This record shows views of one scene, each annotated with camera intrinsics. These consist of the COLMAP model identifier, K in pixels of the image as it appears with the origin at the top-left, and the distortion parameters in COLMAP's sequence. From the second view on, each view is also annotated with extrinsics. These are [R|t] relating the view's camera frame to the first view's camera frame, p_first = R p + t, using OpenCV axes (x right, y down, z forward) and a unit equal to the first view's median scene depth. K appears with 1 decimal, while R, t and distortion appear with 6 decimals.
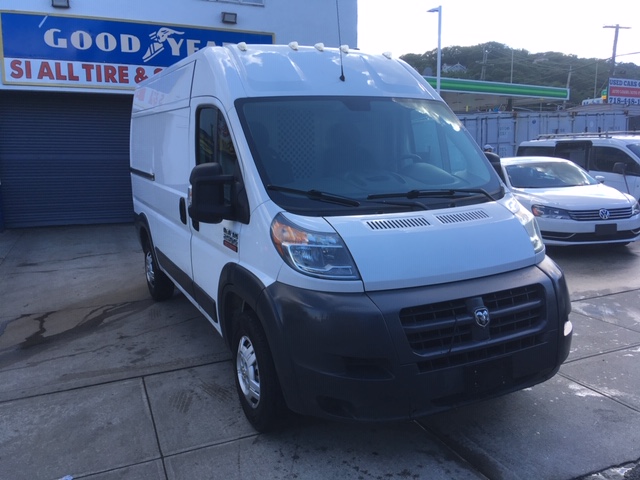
lens RADIAL K [[547.2, 0, 321.0], [0, 547.2, 242.0], [0, 0, 1]] dist [0.084588, -0.127183]
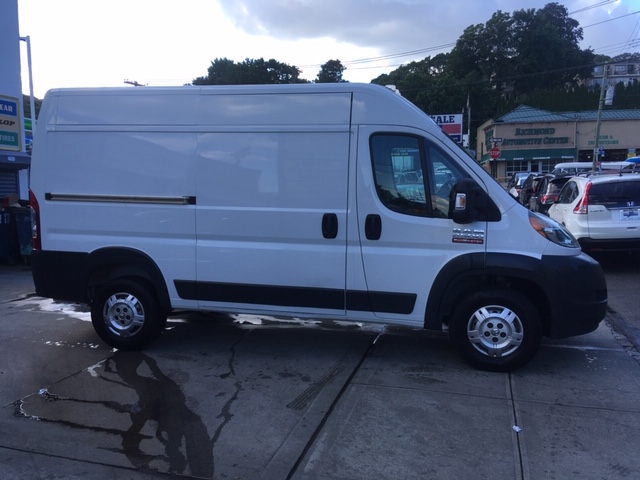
lens RADIAL K [[547.2, 0, 318.0], [0, 547.2, 243.1], [0, 0, 1]] dist [0.084588, -0.127183]
pose [[0.644725, -0.073417, 0.760881, -1.078527], [0.129678, 0.991454, -0.014217, -0.011951], [-0.753335, 0.107835, 0.648736, 0.321682]]
